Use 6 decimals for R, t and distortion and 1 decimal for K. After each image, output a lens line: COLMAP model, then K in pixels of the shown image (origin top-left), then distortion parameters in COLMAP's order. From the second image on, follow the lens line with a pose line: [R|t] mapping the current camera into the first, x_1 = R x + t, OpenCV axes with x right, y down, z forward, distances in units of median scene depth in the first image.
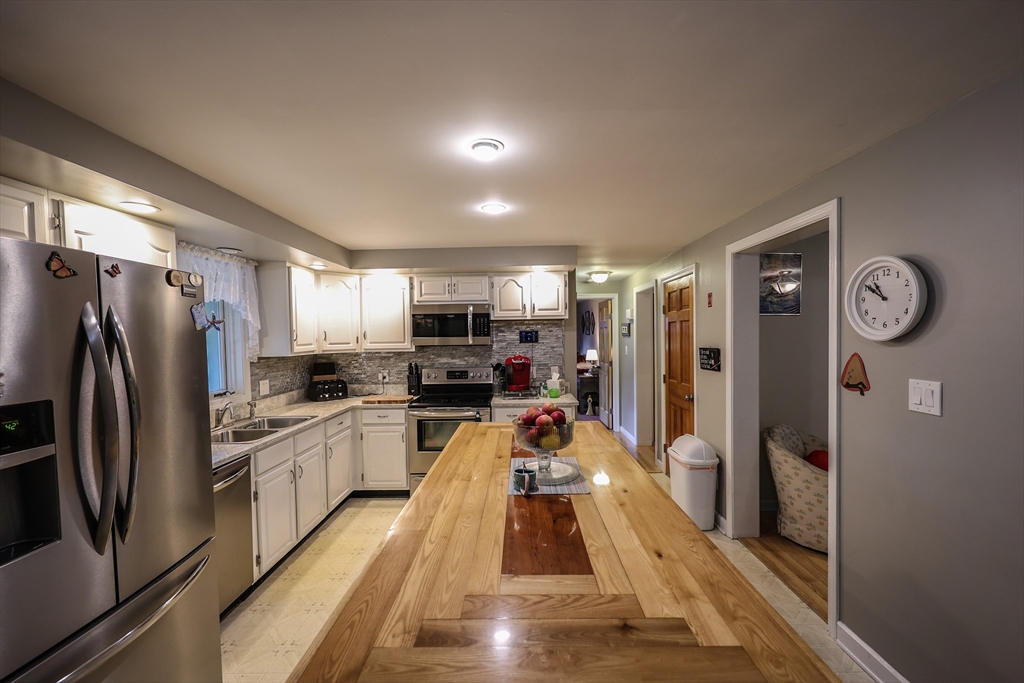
lens RADIAL K [[415.2, 0, 513.7], [0, 415.2, 344.7], [0, 0, 1]] dist [-0.001300, 0.000288]
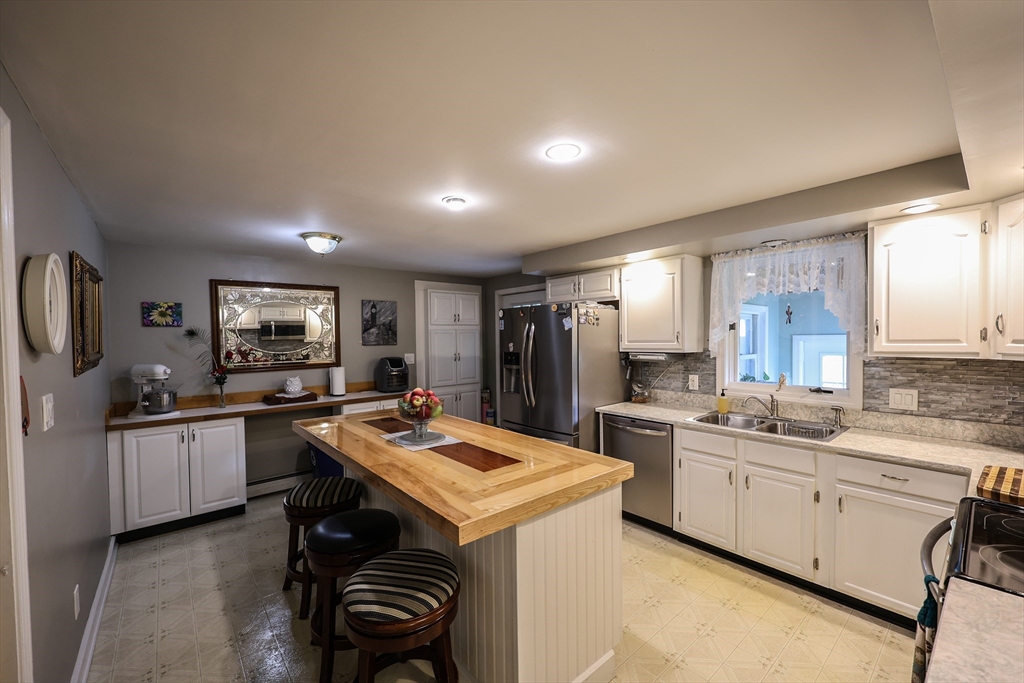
lens RADIAL K [[415.2, 0, 512.7], [0, 415.2, 344.0], [0, 0, 1]] dist [-0.001300, 0.000288]
pose [[-0.748140, 0.033651, -0.662687, 0.368189], [0.006071, 0.999019, 0.043876, -0.026710], [0.663513, 0.028802, -0.747610, 1.085482]]
